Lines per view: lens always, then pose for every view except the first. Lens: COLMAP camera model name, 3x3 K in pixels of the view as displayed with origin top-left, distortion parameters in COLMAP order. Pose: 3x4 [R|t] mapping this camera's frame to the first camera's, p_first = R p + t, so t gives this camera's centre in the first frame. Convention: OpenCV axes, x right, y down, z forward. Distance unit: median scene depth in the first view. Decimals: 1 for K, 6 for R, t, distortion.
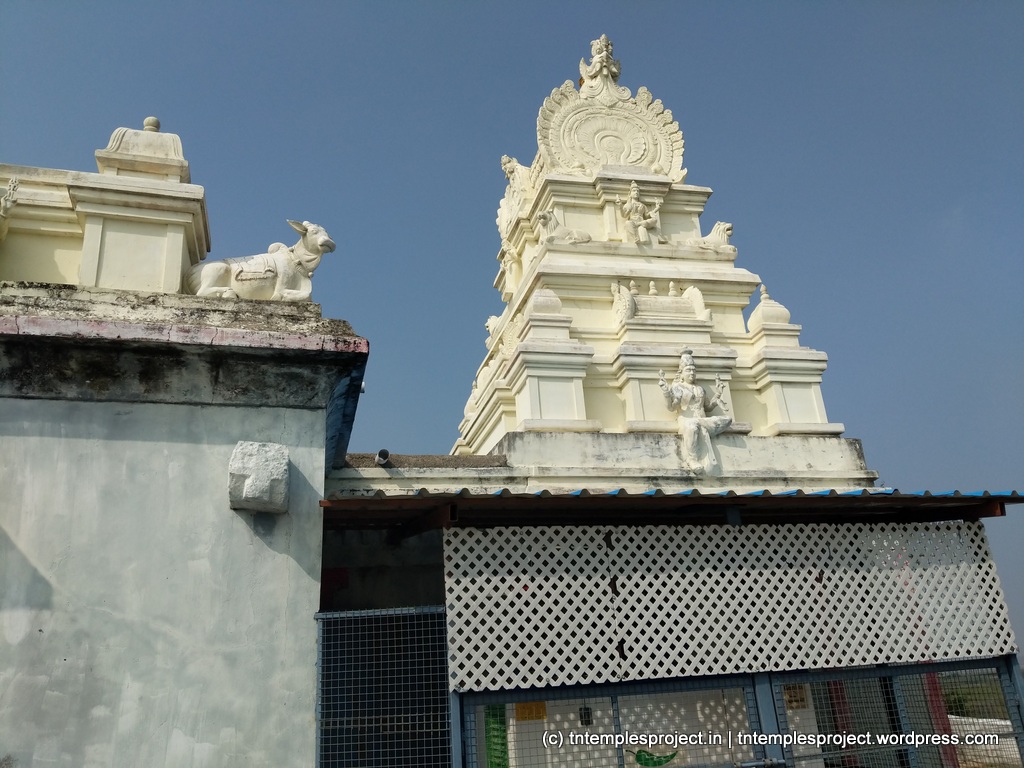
lens RADIAL K [[869.1, 0, 512.0], [0, 869.1, 384.0], [0, 0, 1]] dist [0.036603, 0.001219]
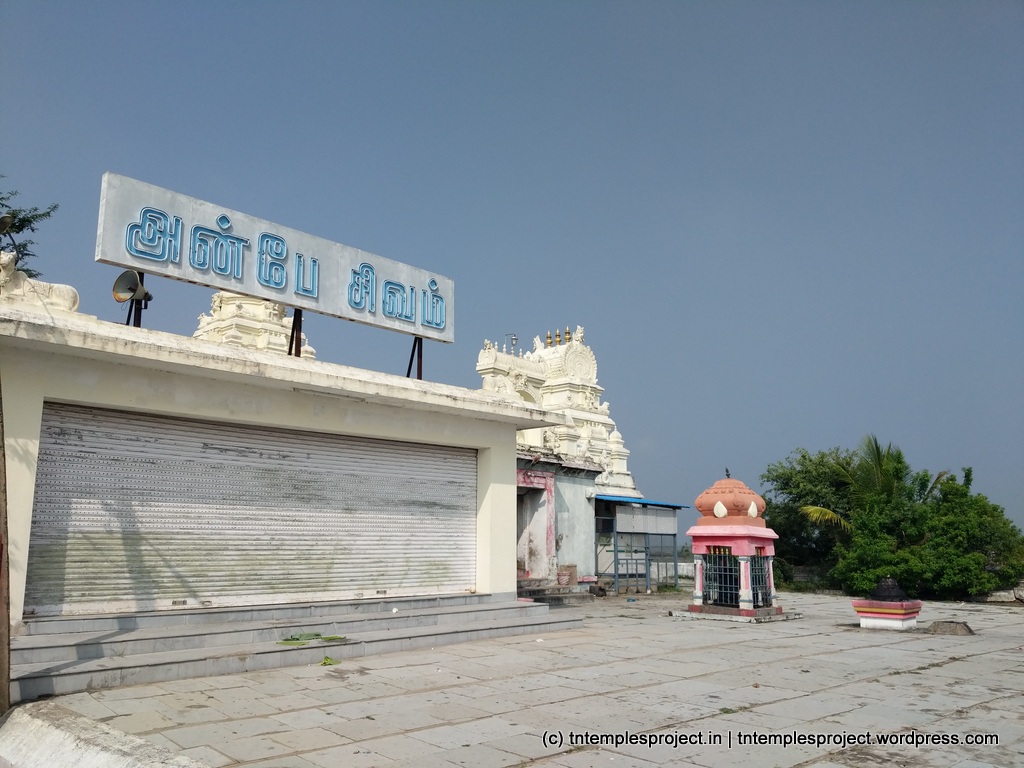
lens RADIAL K [[869.1, 0, 512.0], [0, 869.1, 384.0], [0, 0, 1]] dist [0.036603, 0.001219]
pose [[0.836491, 0.170250, 0.520862, -2.135046], [-0.246750, 0.965720, 0.080617, -0.511738], [-0.489282, -0.195958, 0.849825, -1.930861]]
